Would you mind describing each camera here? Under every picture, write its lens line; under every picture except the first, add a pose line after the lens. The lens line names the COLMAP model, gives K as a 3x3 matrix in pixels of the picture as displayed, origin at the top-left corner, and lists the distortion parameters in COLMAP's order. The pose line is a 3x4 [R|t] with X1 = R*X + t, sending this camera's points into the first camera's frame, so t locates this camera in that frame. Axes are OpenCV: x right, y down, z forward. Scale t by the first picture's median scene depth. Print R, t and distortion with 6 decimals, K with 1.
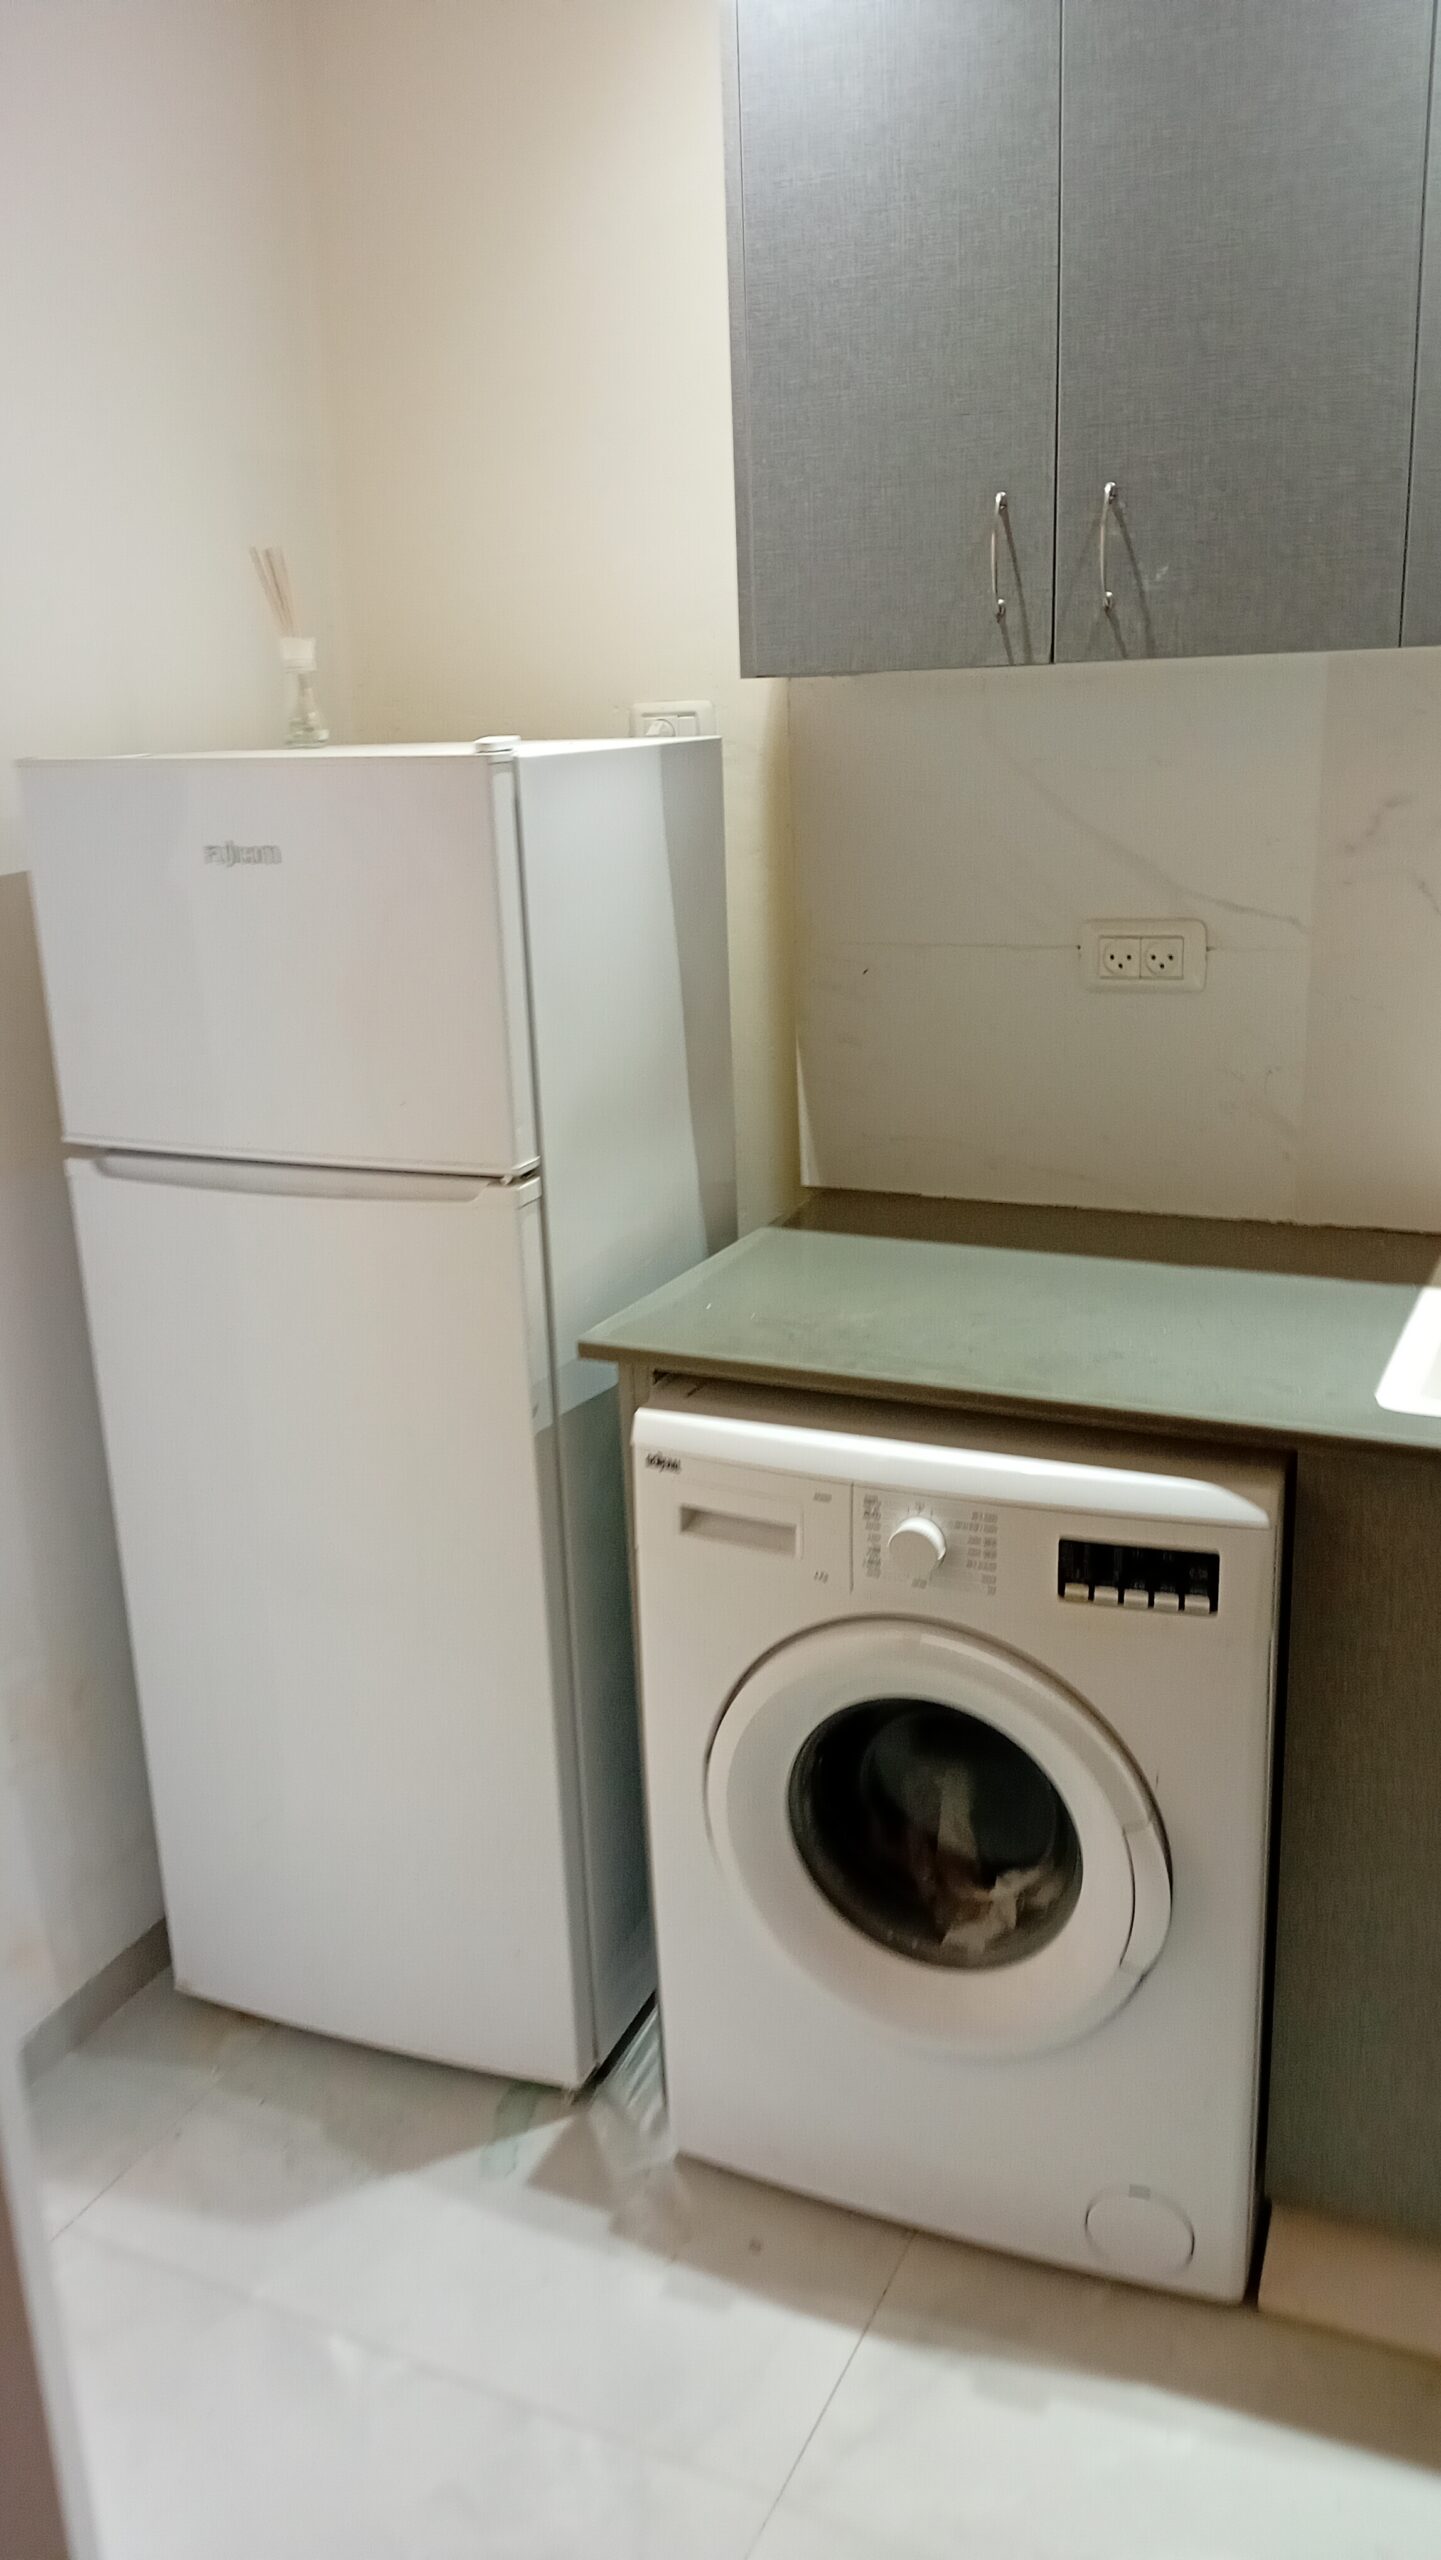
lens RADIAL K [[1985.3, 0, 720.7], [0, 1985.3, 1290.4], [0, 0, 1]] dist [0.088690, -0.168215]
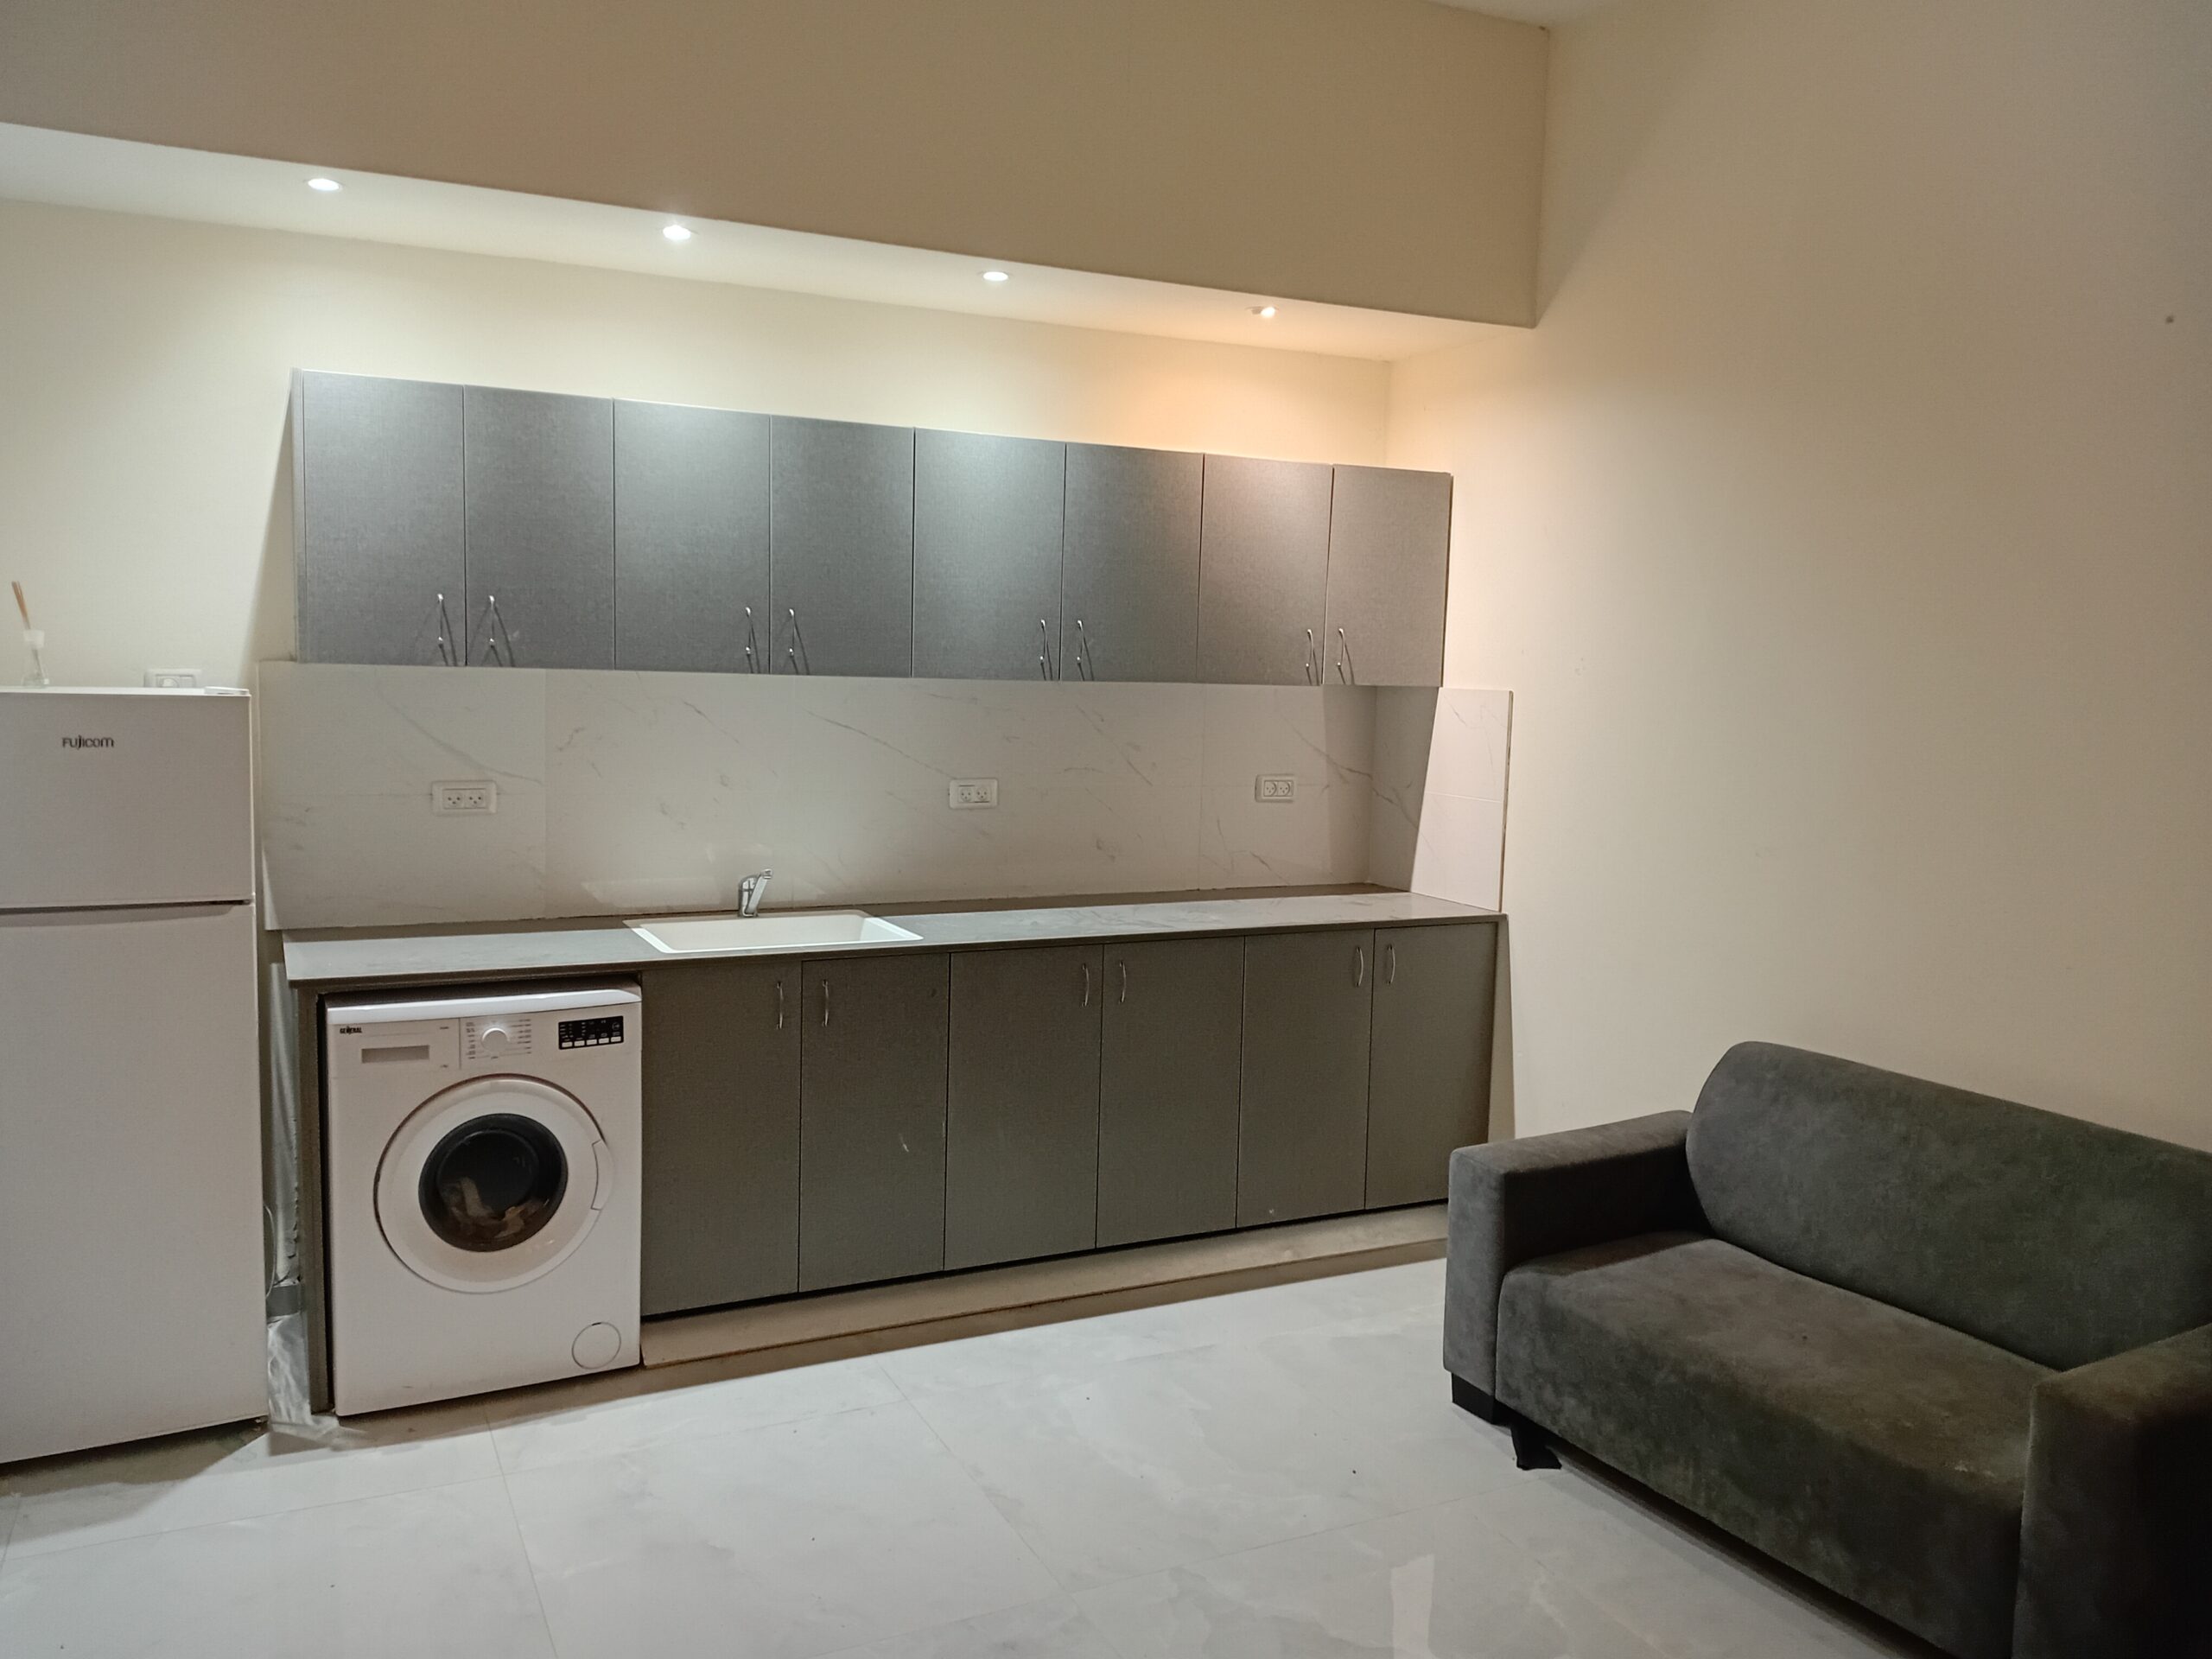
lens RADIAL K [[1771.3, 0, 1098.7], [0, 1771.3, 823.4], [0, 0, 1]] dist [0.132179, -0.235087]
pose [[0.625076, -0.021325, 0.780273, -1.006858], [0.178366, 0.977081, -0.116185, 0.235044], [-0.759912, 0.211799, 0.614553, -0.791790]]
